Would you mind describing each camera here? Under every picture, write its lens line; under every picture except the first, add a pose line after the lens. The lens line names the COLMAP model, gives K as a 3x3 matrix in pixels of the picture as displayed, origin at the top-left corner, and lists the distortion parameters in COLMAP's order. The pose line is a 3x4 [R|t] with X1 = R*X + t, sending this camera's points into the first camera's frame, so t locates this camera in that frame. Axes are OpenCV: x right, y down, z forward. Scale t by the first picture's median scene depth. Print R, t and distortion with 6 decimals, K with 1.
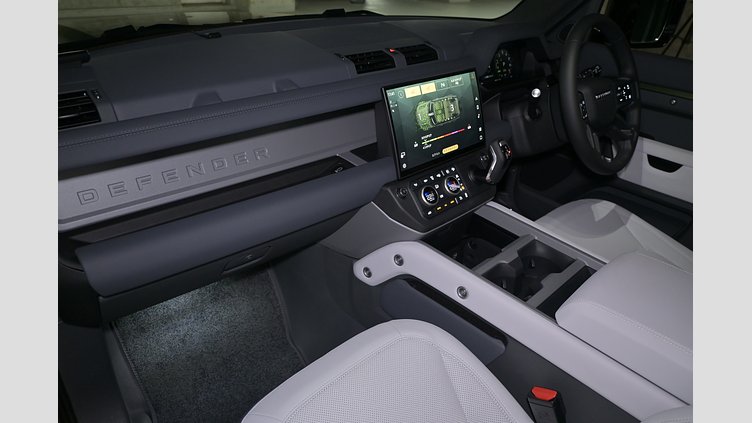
lens RADIAL K [[459.5, 0, 376.0], [0, 459.5, 211.5], [0, 0, 1]] dist [-0.001200, -0.000371]
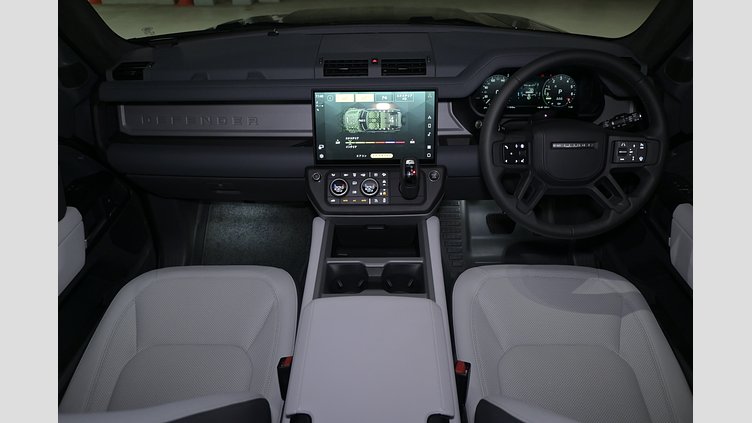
lens RADIAL K [[459.5, 0, 376.0], [0, 459.5, 211.5], [0, 0, 1]] dist [-0.001200, -0.000371]
pose [[0.716807, 0.331287, -0.613545, 0.901570], [-0.306482, 0.940059, 0.149526, -0.176111], [0.626304, 0.080859, 0.775374, 0.147398]]
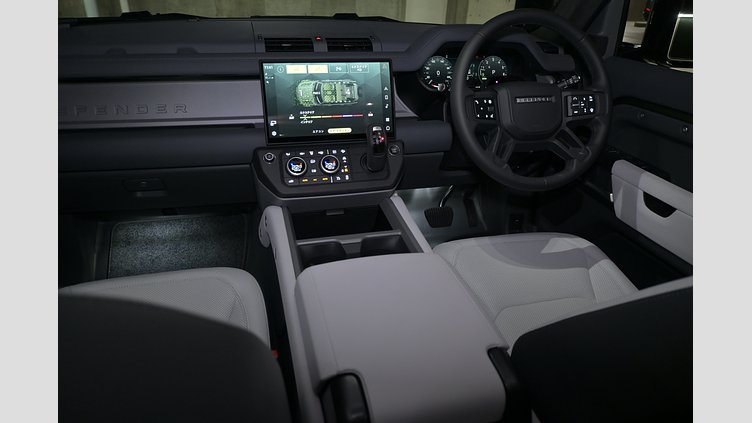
lens RADIAL K [[459.5, 0, 376.0], [0, 459.5, 211.5], [0, 0, 1]] dist [-0.001200, -0.000371]
pose [[0.878564, 0.193312, -0.436755, 0.743765], [-0.229421, 0.972836, -0.030910, 0.056717], [0.418916, 0.127357, 0.899049, 0.127517]]
